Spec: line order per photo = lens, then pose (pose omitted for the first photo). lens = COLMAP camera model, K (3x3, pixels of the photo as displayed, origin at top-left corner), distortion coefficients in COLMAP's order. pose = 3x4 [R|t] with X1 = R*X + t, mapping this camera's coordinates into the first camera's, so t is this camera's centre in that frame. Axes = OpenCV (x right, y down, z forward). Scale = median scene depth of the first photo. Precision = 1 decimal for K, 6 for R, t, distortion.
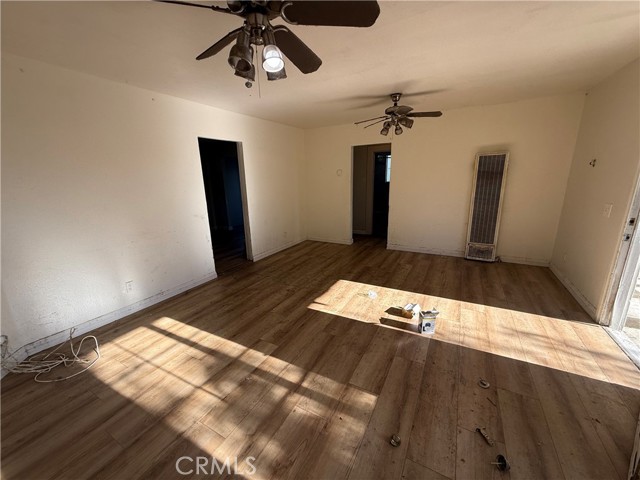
lens RADIAL K [[256.0, 0, 319.9], [0, 256.0, 236.9], [0, 0, 1]] dist [-0.000086, 0.000375]
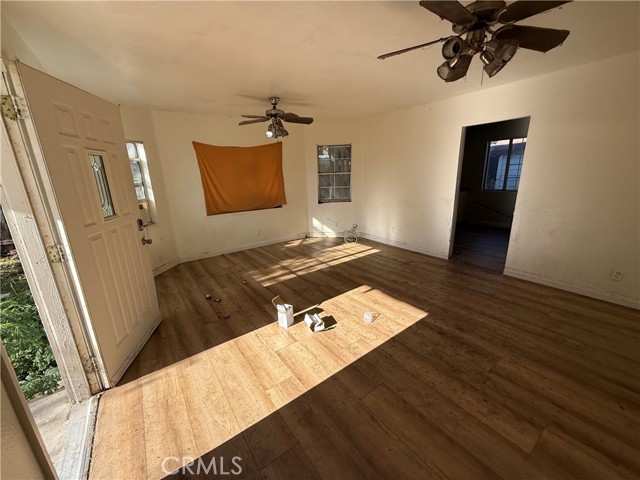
lens RADIAL K [[256.0, 0, 319.8], [0, 256.0, 239.9], [0, 0, 1]] dist [-0.000086, 0.000375]
pose [[-0.421610, 0.271869, -0.865062, 0.945146], [-0.169502, 0.913552, 0.369720, -0.290001], [0.890794, 0.302507, -0.339080, 1.106721]]
